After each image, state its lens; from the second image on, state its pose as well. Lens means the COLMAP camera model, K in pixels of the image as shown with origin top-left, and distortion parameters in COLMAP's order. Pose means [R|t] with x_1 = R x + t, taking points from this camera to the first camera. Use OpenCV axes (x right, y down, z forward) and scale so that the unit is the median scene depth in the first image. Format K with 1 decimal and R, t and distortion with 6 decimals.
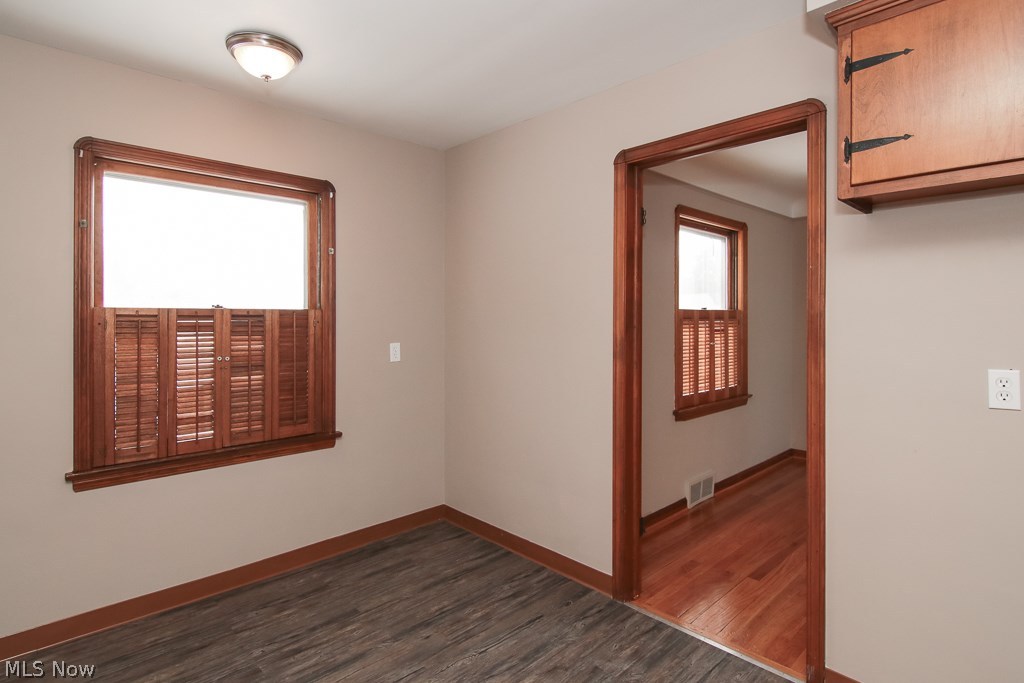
lens RADIAL K [[527.2, 0, 510.8], [0, 527.2, 320.5], [0, 0, 1]] dist [0.002643, -0.000740]
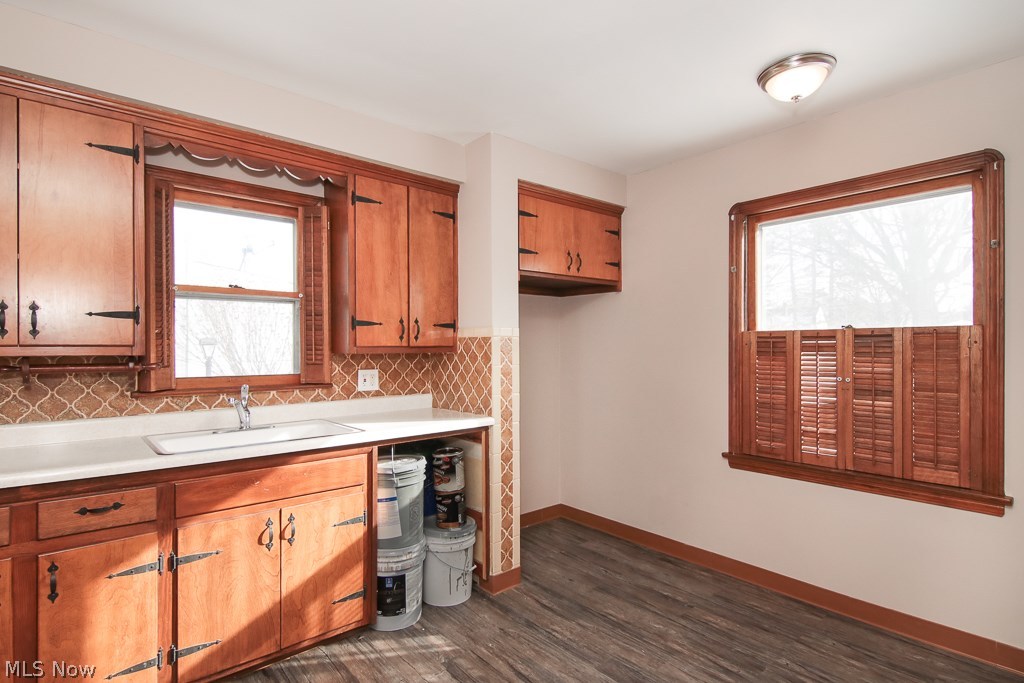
lens RADIAL K [[527.2, 0, 511.5], [0, 527.2, 347.0], [0, 0, 1]] dist [0.002643, -0.000740]
pose [[-0.050710, 0.004694, -0.998702, 0.470594], [0.002754, 0.999986, 0.004560, 0.005185], [0.998710, -0.002519, -0.050722, 0.425150]]
